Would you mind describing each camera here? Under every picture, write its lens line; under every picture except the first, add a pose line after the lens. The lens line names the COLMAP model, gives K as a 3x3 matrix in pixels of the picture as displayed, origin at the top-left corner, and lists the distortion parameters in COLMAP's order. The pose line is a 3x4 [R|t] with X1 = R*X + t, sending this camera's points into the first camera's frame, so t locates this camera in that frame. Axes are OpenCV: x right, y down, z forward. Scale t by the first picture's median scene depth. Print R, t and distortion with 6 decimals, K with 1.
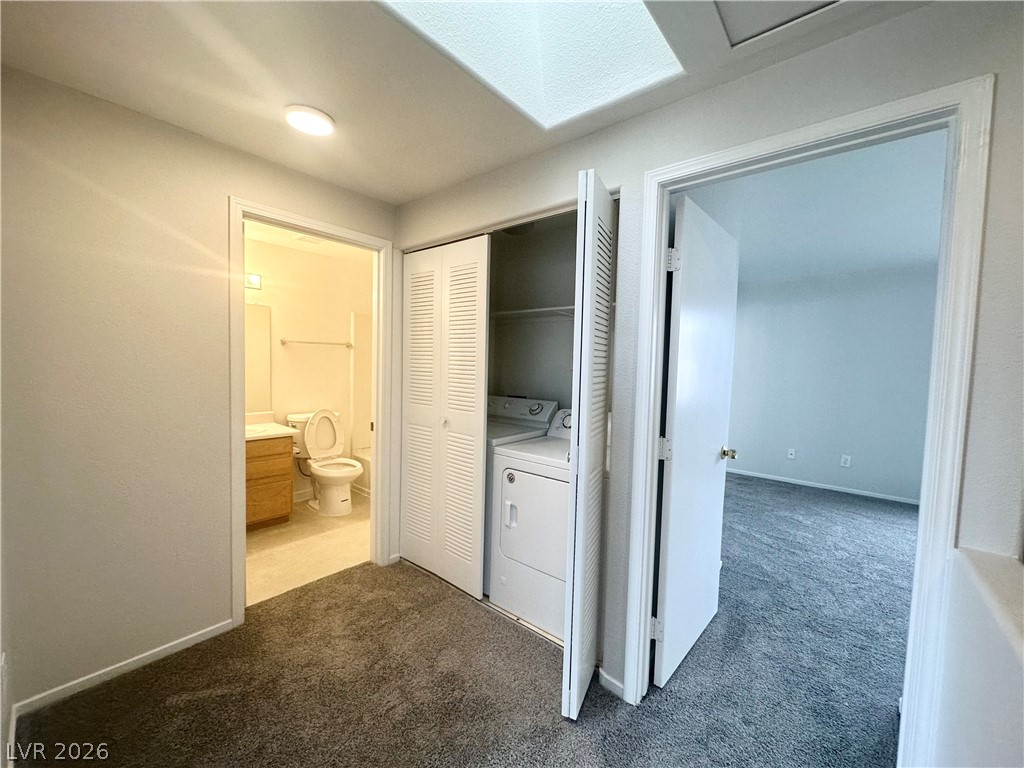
lens RADIAL K [[407.7, 0, 513.2], [0, 407.7, 381.4], [0, 0, 1]] dist [-0.000939, 0.000811]
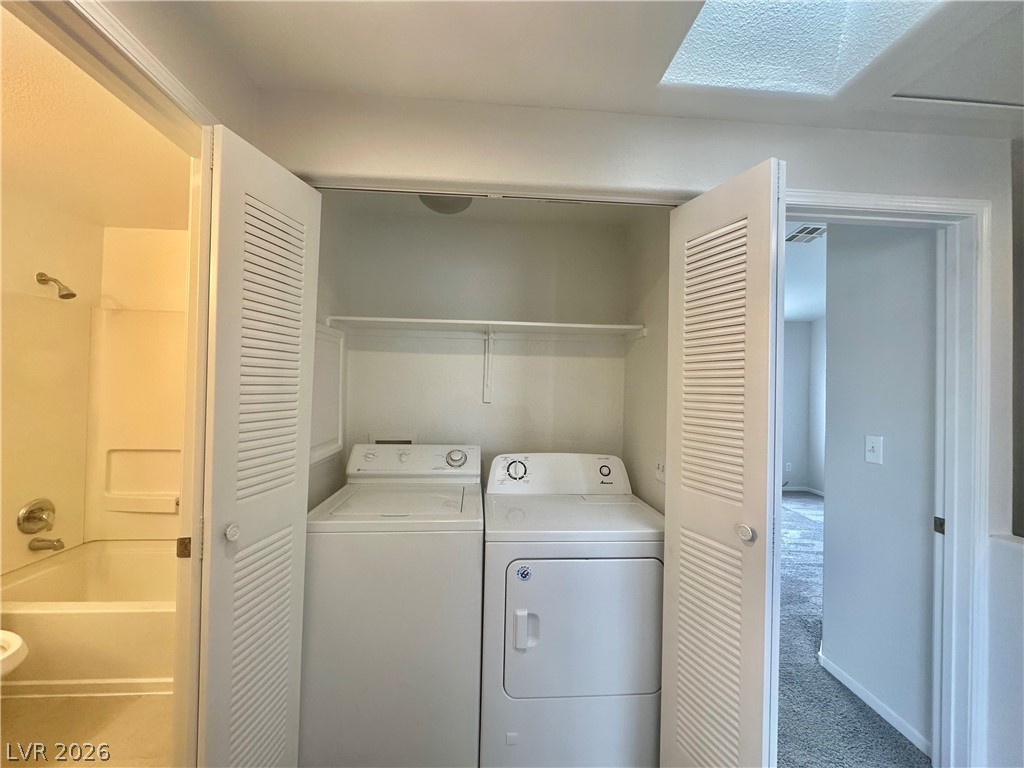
lens RADIAL K [[407.7, 0, 507.6], [0, 407.7, 382.1], [0, 0, 1]] dist [-0.000939, 0.000811]
pose [[0.719532, 0.000615, 0.694459, -0.402864], [0.030866, 0.998983, -0.032865, -0.042567], [-0.693773, 0.045083, 0.718781, 0.440651]]
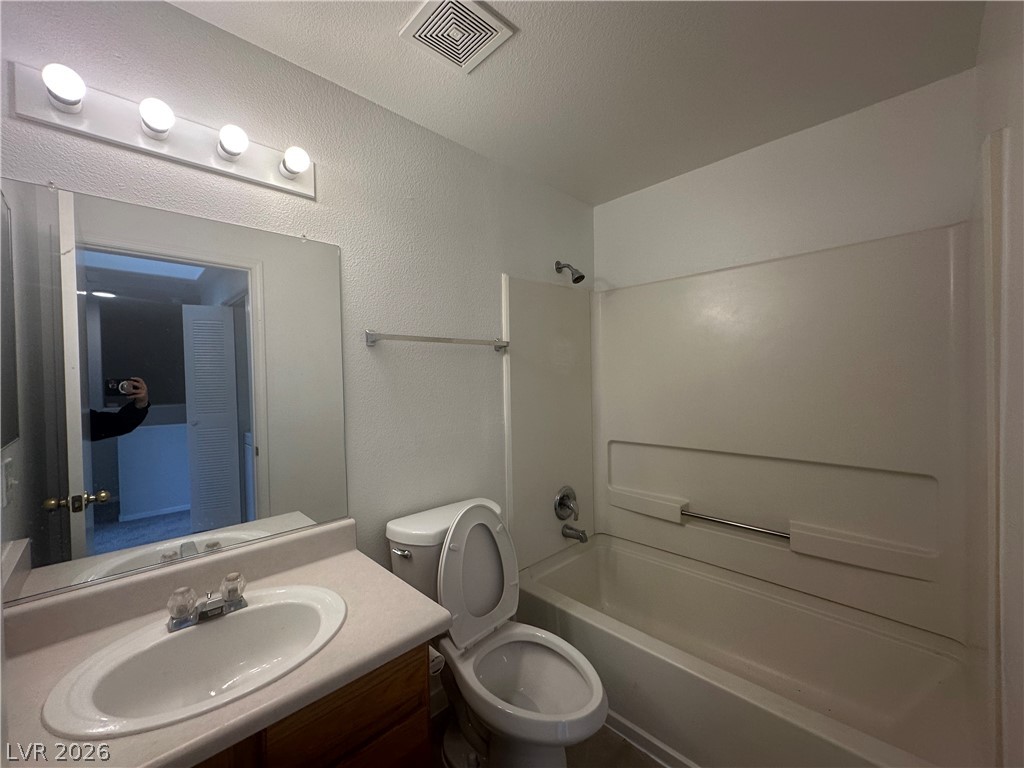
lens RADIAL K [[407.7, 0, 513.1], [0, 407.7, 383.3], [0, 0, 1]] dist [-0.000939, 0.000811]
pose [[0.995830, -0.041791, -0.081092, -0.533018], [0.038561, 0.998415, -0.040993, -0.041848], [0.082677, 0.037695, 0.995863, 0.828043]]
